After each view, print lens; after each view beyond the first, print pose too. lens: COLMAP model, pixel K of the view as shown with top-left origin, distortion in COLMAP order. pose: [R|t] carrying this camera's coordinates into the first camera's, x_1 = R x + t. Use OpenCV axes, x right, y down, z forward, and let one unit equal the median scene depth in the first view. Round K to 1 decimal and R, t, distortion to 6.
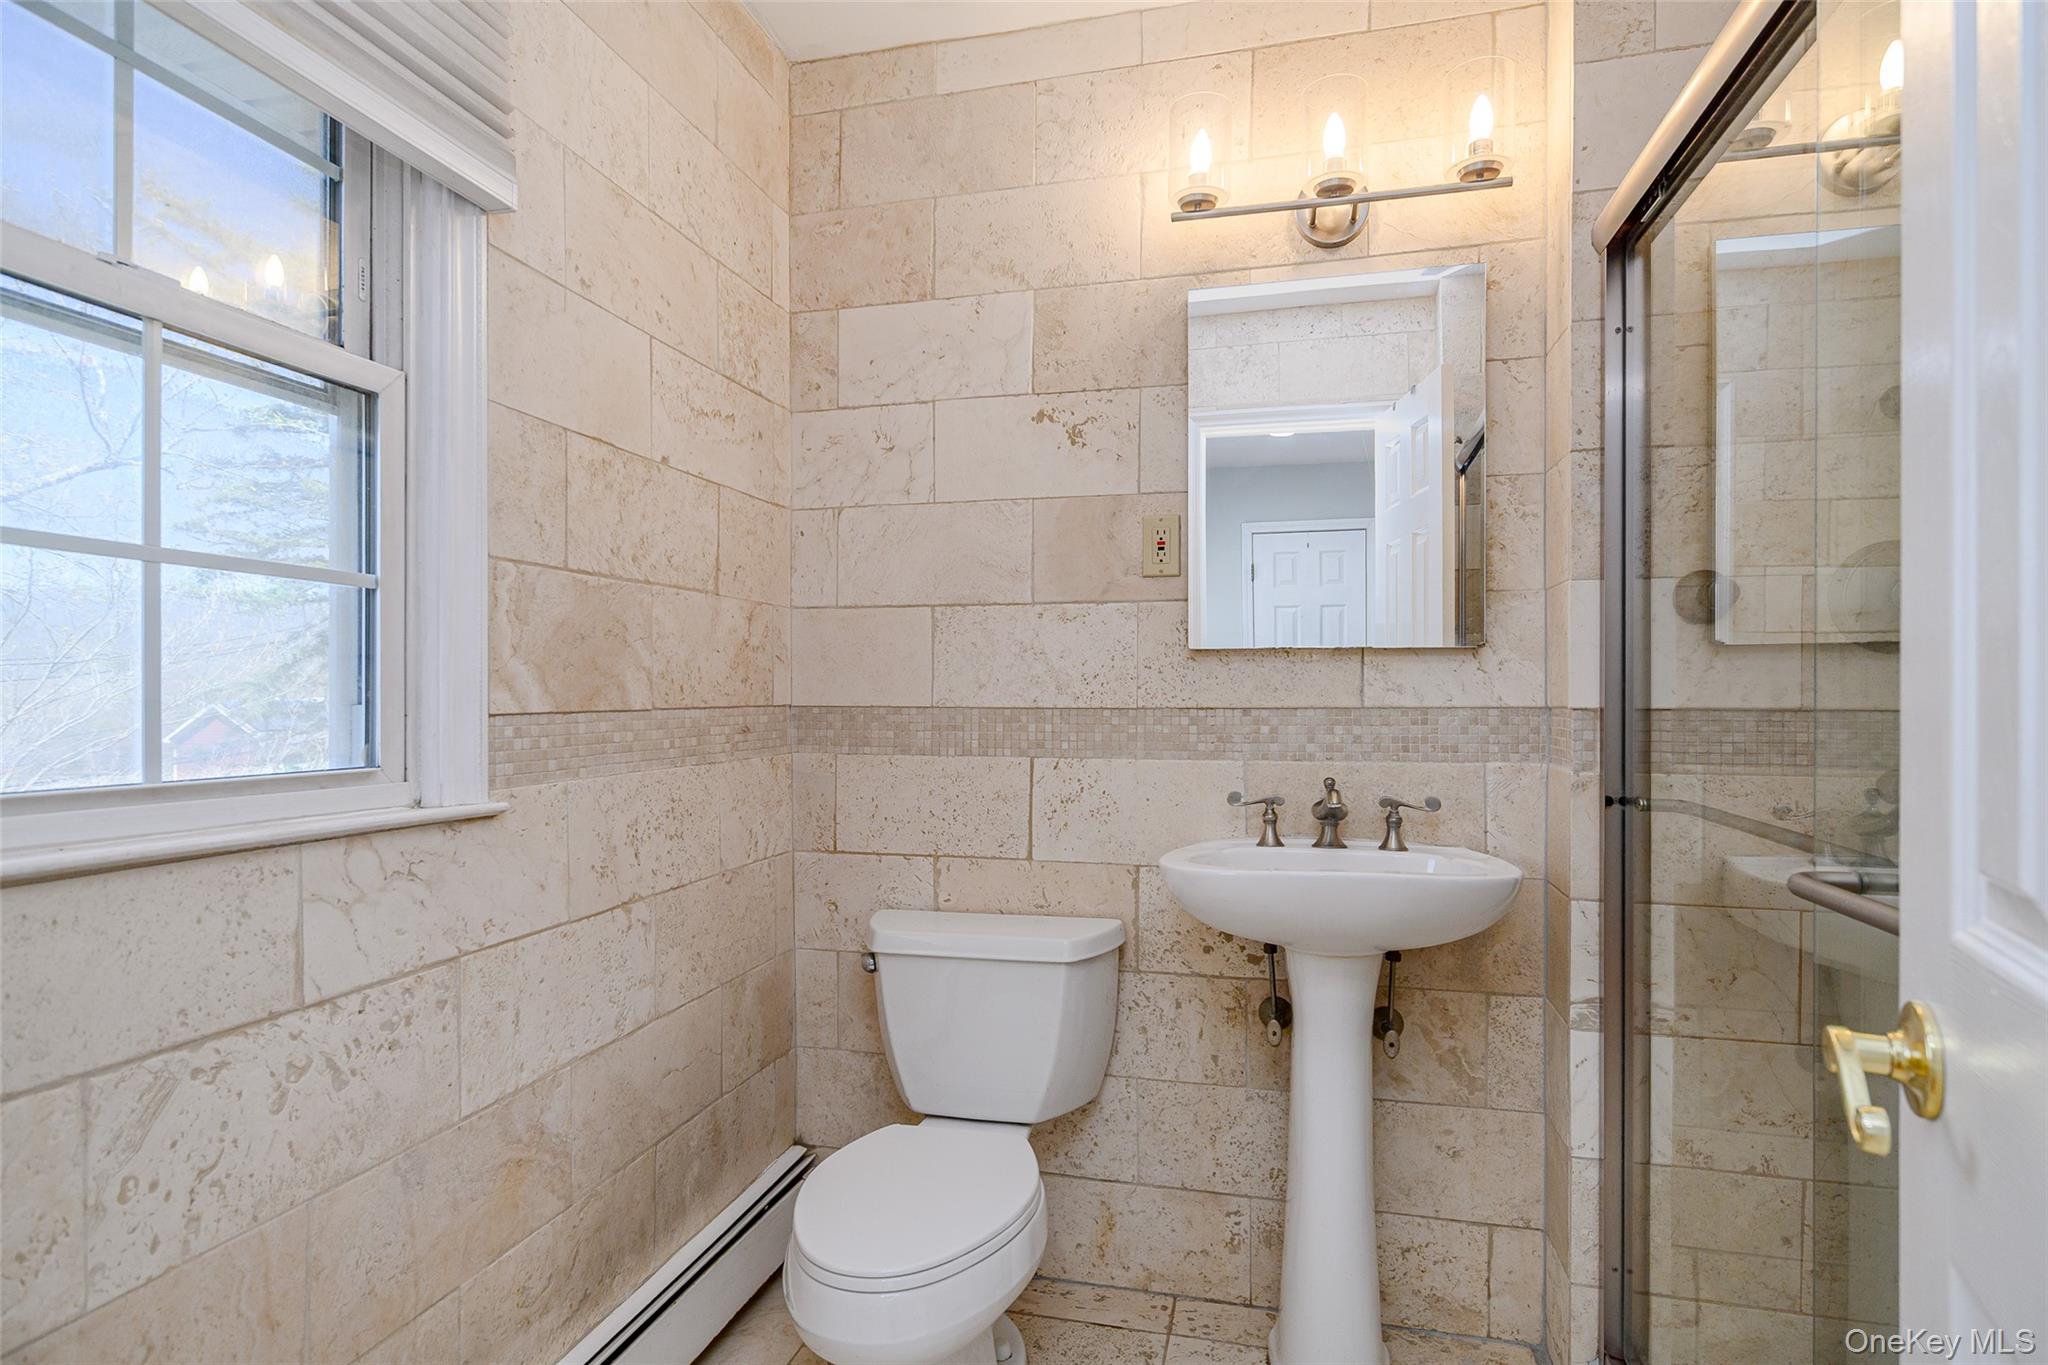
lens RADIAL K [[1041.8, 0, 1027.7], [0, 1041.8, 692.8], [0, 0, 1]] dist [-0.002939, 0.000851]
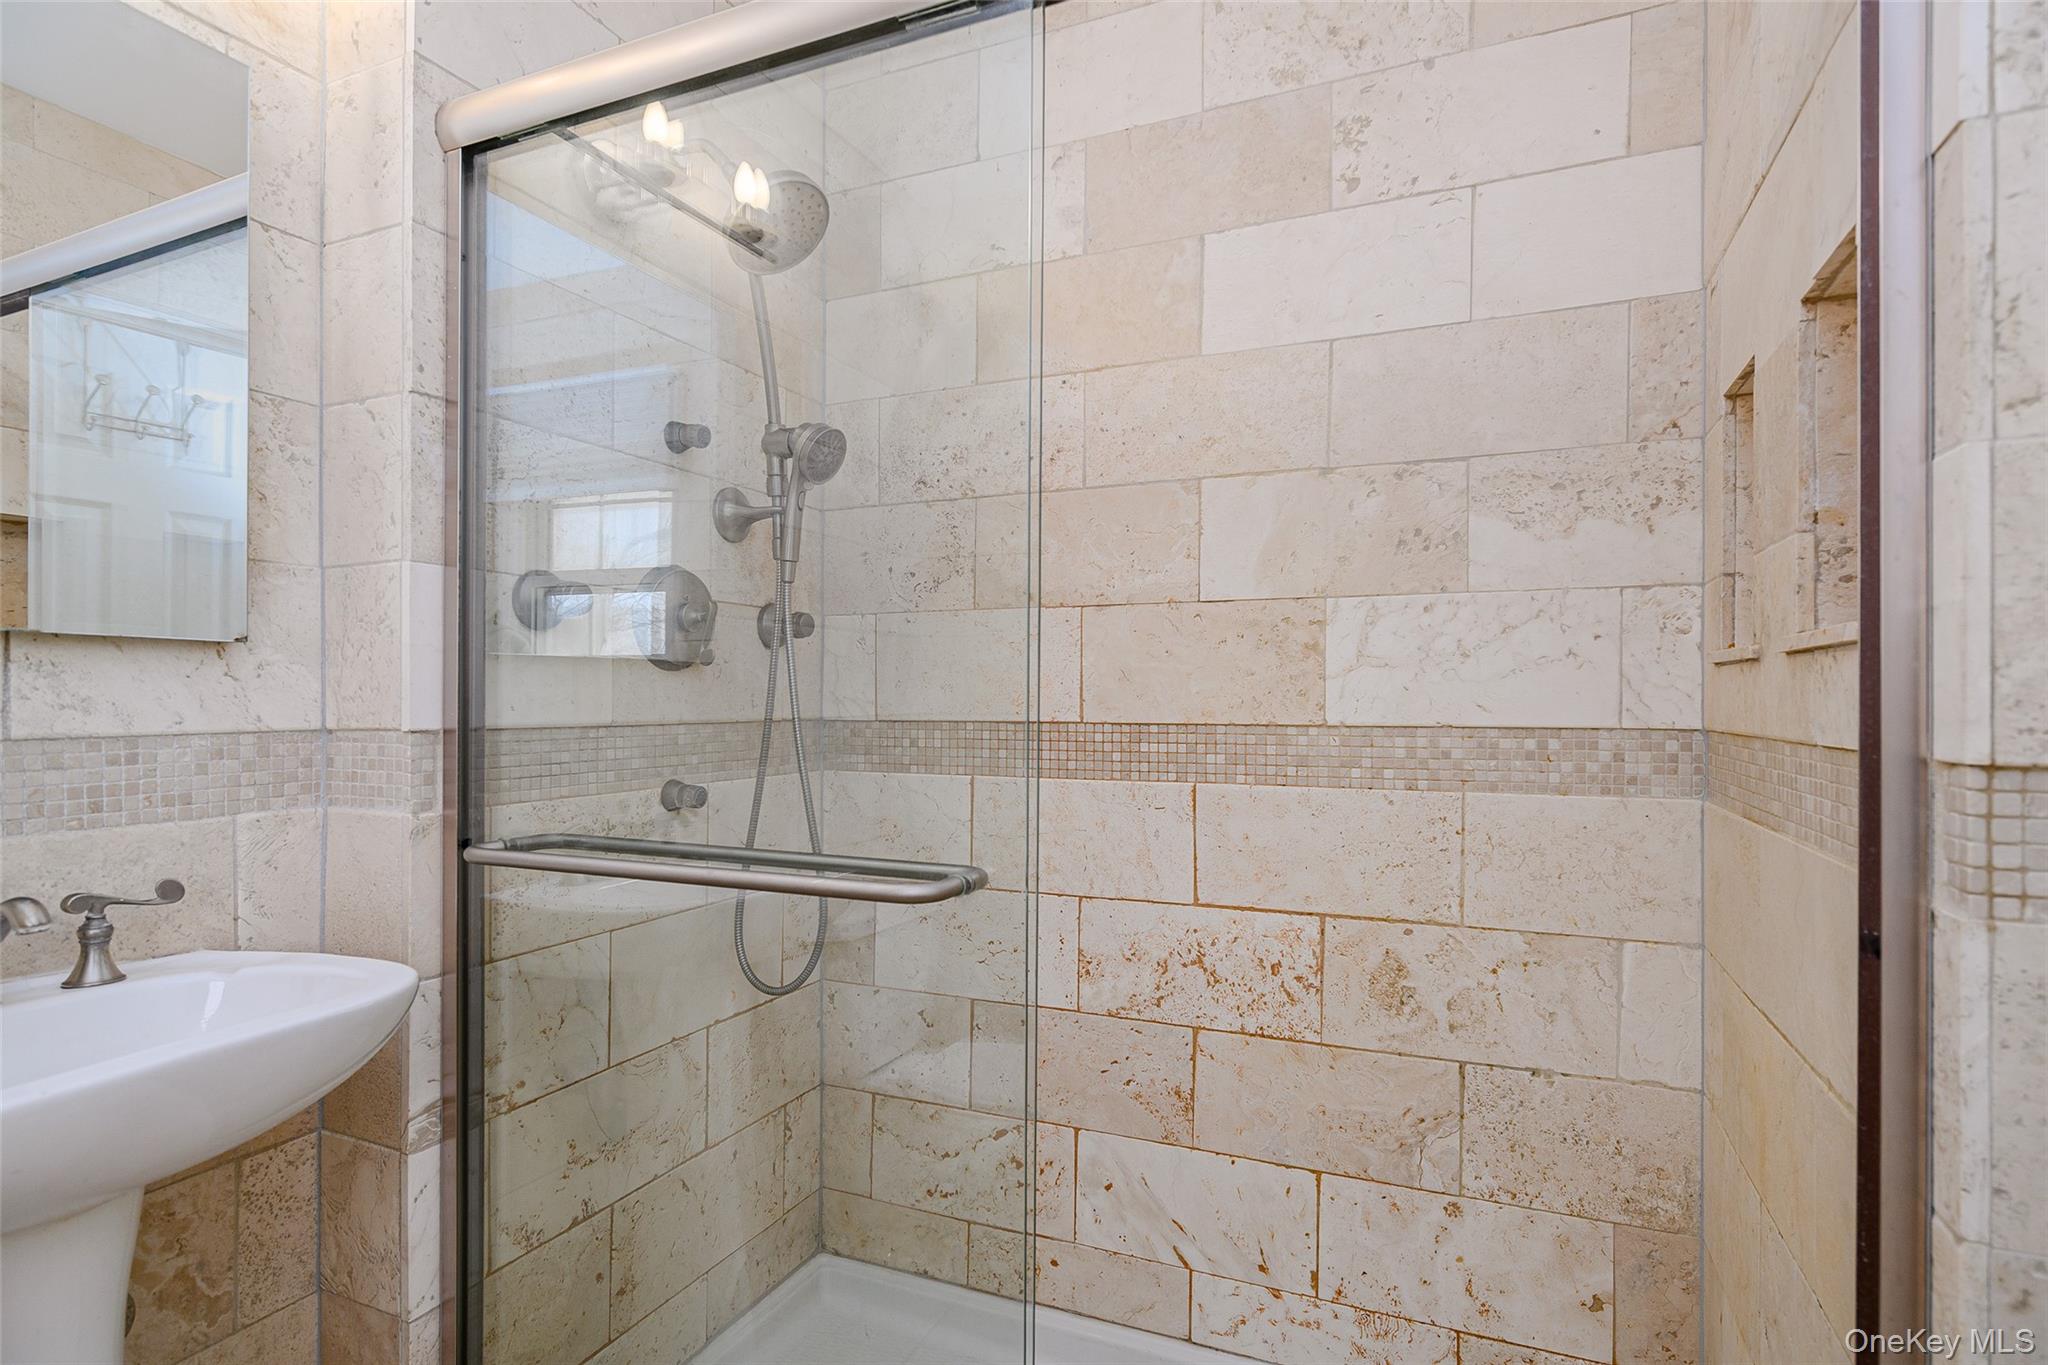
lens RADIAL K [[1041.8, 0, 1027.7], [0, 1041.8, 692.8], [0, 0, 1]] dist [-0.002939, 0.000851]
pose [[0.162036, 0.002042, 0.986783, -0.137287], [-0.001226, 0.999998, -0.001868, -0.010735], [-0.986784, -0.000907, 0.162038, 0.394395]]
